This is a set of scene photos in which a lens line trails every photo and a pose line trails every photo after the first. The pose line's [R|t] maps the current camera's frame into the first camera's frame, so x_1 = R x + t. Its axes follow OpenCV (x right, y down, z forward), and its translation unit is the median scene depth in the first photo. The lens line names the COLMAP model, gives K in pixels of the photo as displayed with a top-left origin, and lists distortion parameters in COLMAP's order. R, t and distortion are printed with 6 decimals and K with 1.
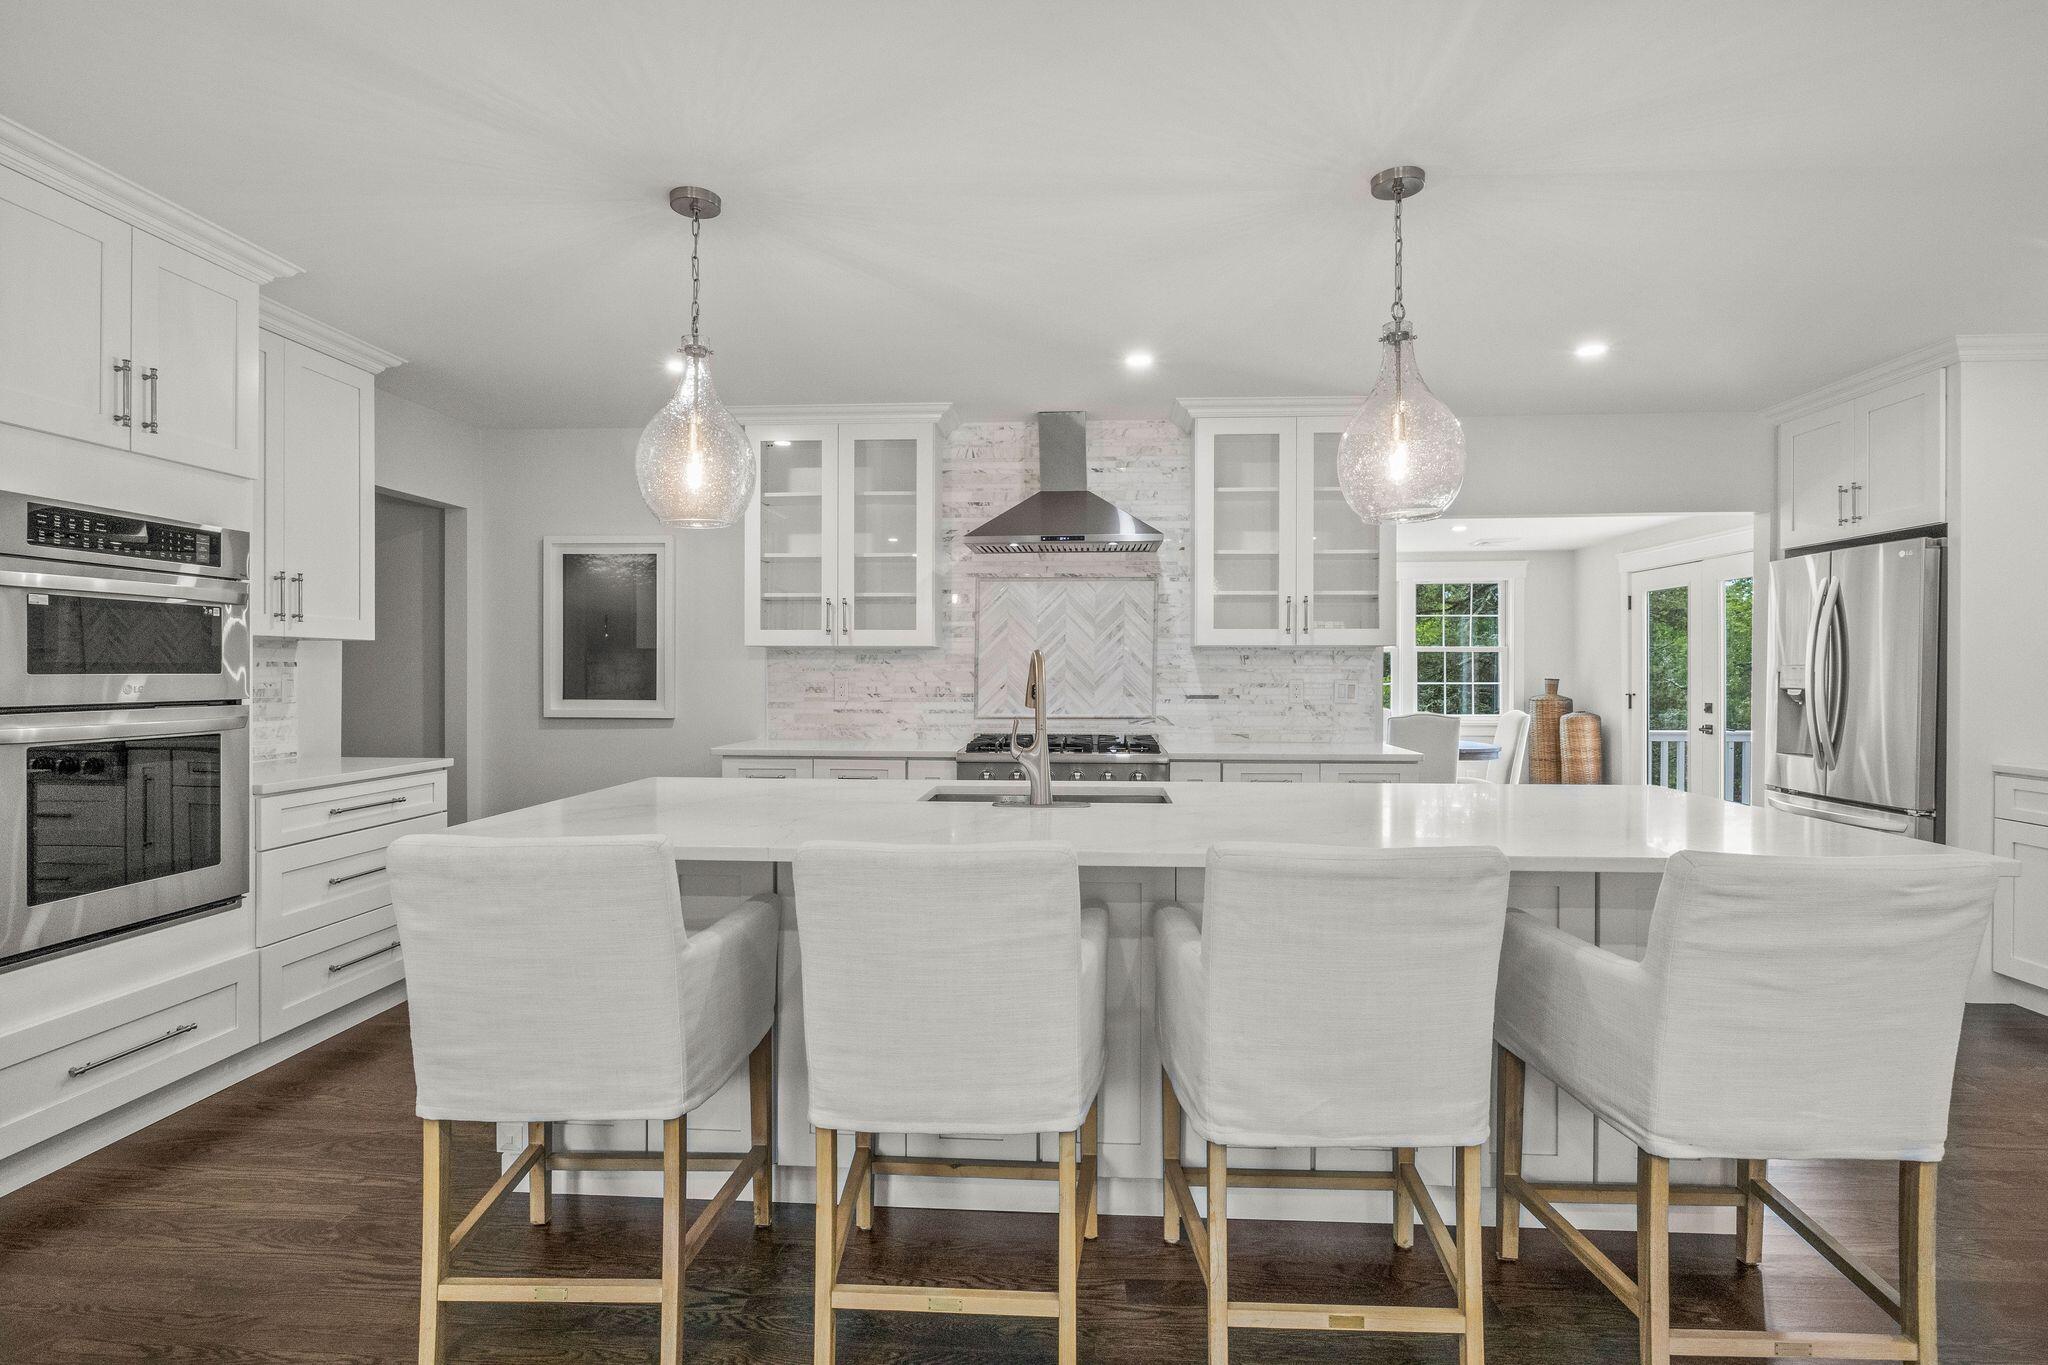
lens RADIAL K [[1017.4, 0, 1024.3], [0, 1017.4, 675.8], [0, 0, 1]] dist [-0.021936, 0.005858]
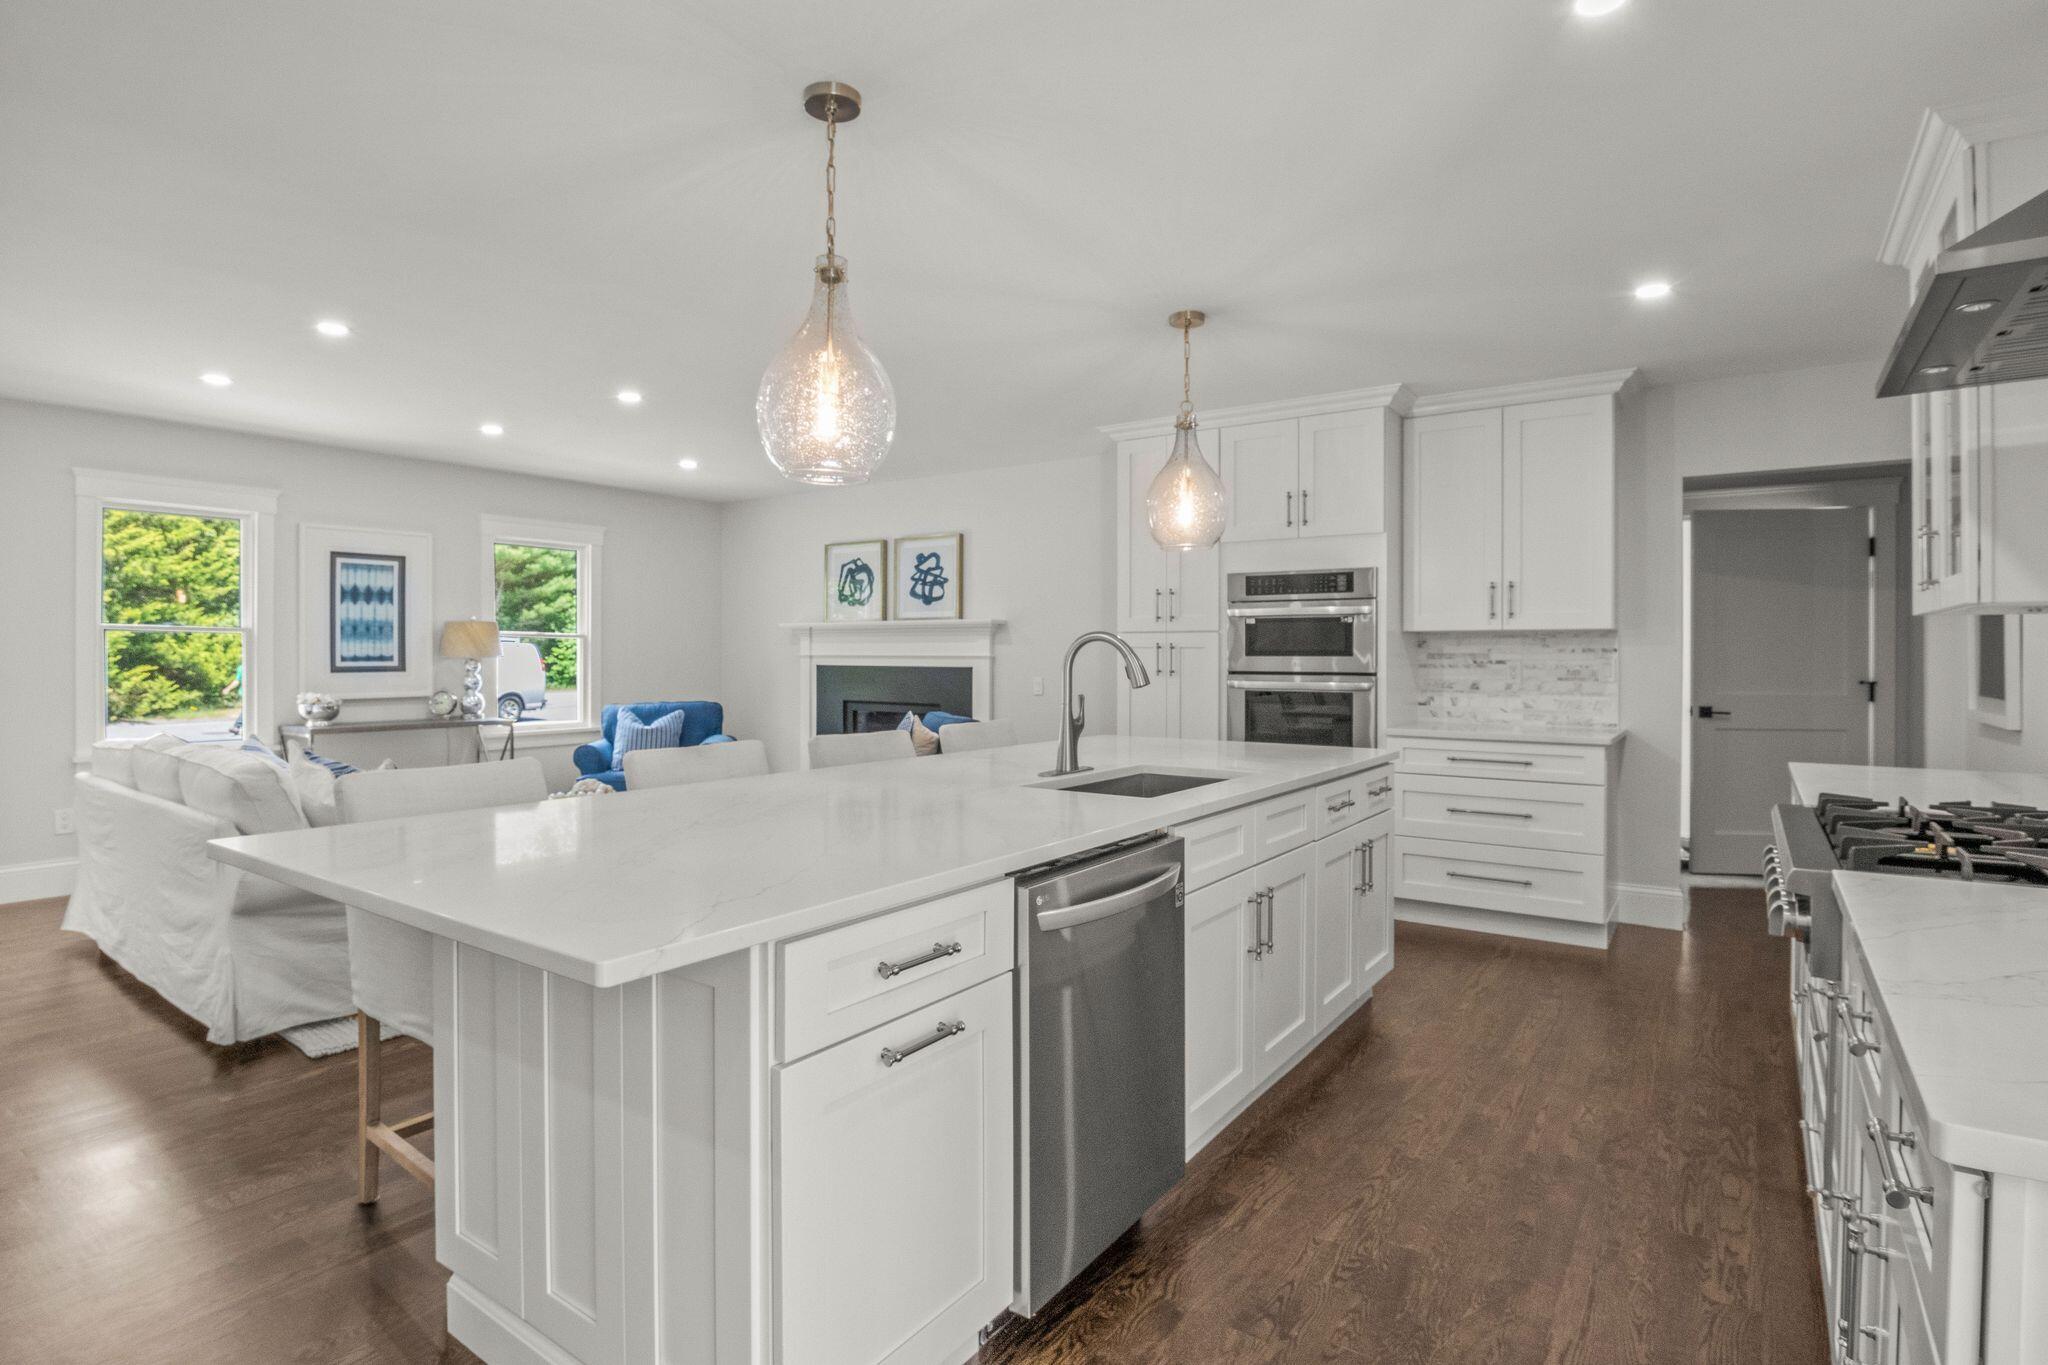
lens RADIAL K [[1017.4, 0, 1024.3], [0, 1017.4, 675.8], [0, 0, 1]] dist [-0.021936, 0.005858]
pose [[-0.520220, 0.015769, -0.853887, 0.592610], [-0.006232, 0.999733, 0.022259, -0.003033], [0.854010, 0.016901, -0.519982, 0.916392]]
